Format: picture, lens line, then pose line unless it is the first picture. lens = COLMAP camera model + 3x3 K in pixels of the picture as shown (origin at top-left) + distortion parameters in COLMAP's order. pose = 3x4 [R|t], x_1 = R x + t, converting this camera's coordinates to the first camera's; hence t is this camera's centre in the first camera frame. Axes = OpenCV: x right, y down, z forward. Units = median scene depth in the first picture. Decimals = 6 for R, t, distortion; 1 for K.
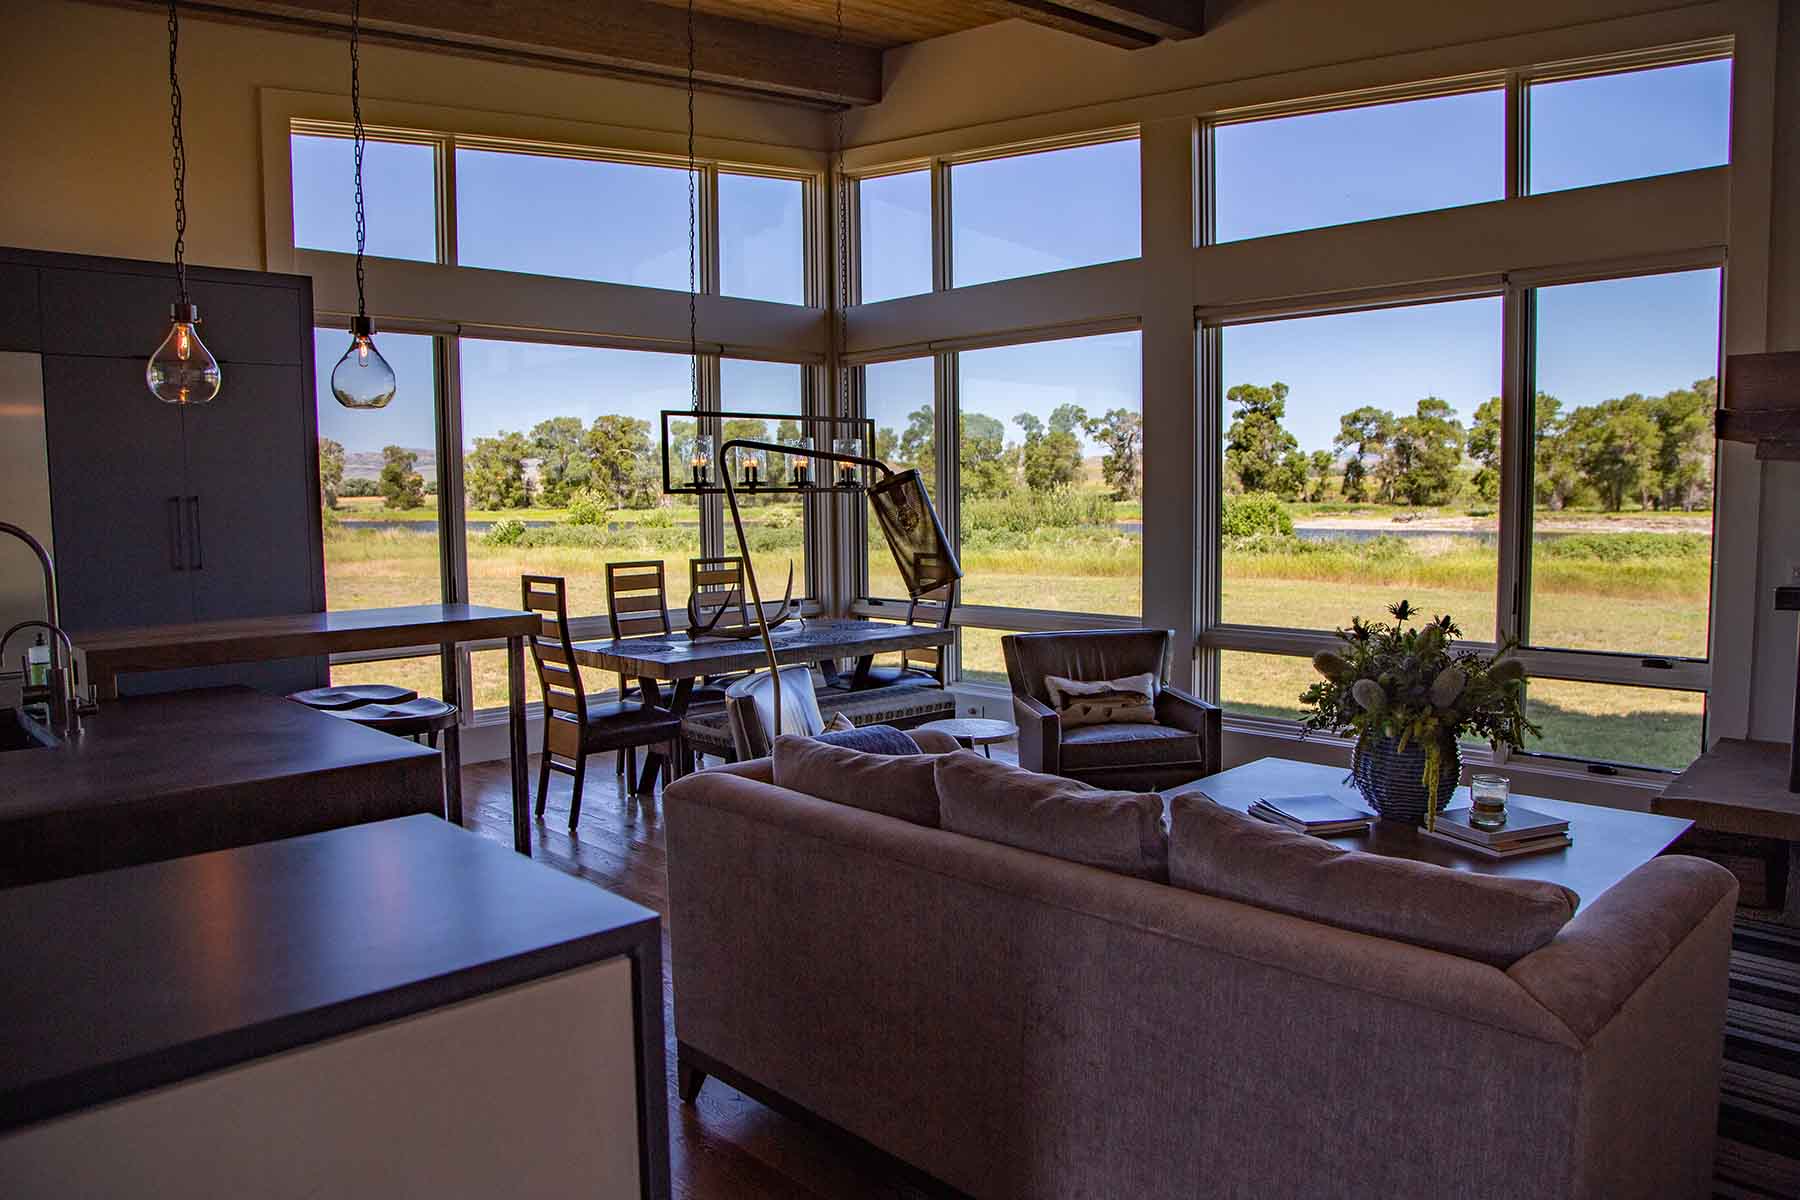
lens RADIAL K [[1250.6, 0, 900.0], [0, 1250.6, 600.0], [0, 0, 1]] dist [-0.001305, -0.000387]
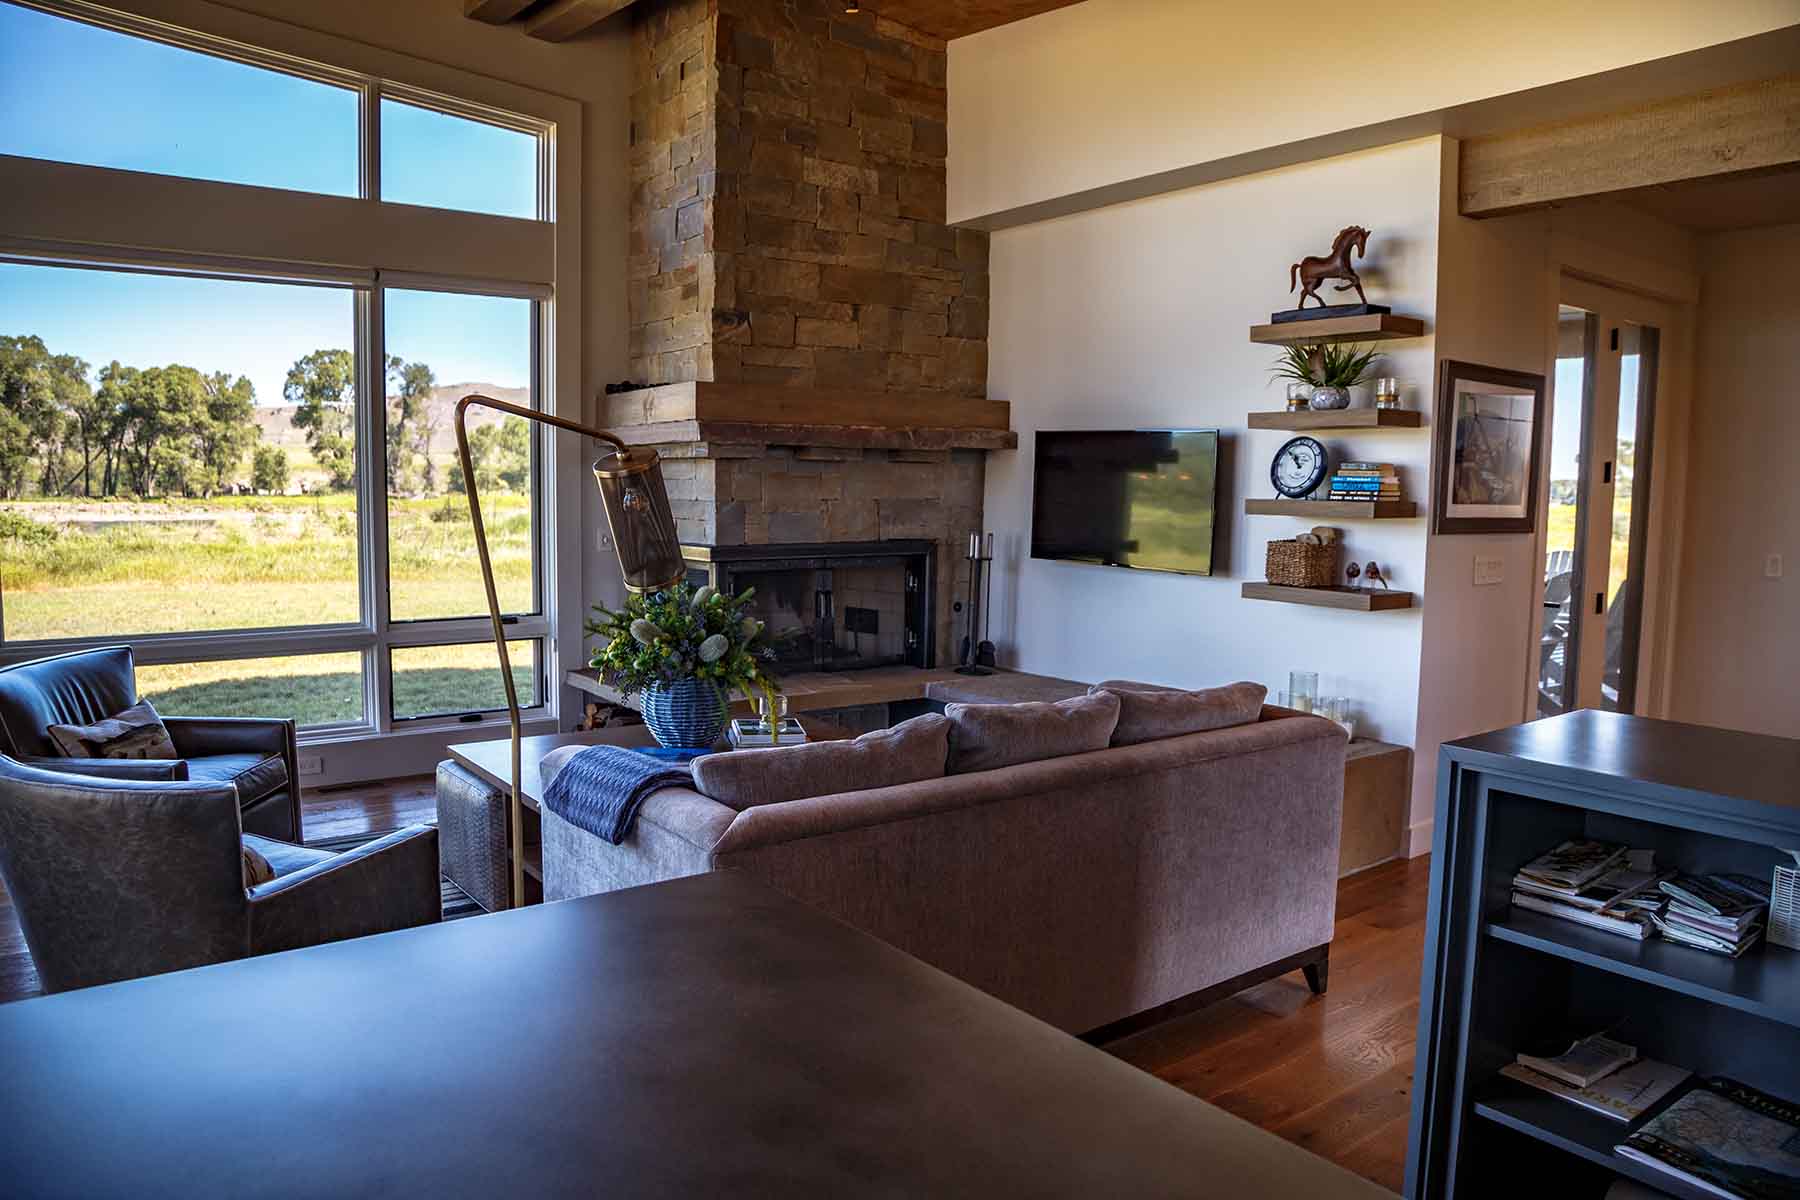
lens RADIAL K [[1250.6, 0, 900.0], [0, 1250.6, 600.0], [0, 0, 1]] dist [-0.001305, -0.000387]
pose [[0.131016, -0.103991, 0.985911, -0.586428], [0.081981, 0.992214, 0.093761, -0.050168], [-0.987985, 0.068542, 0.138521, 0.469511]]
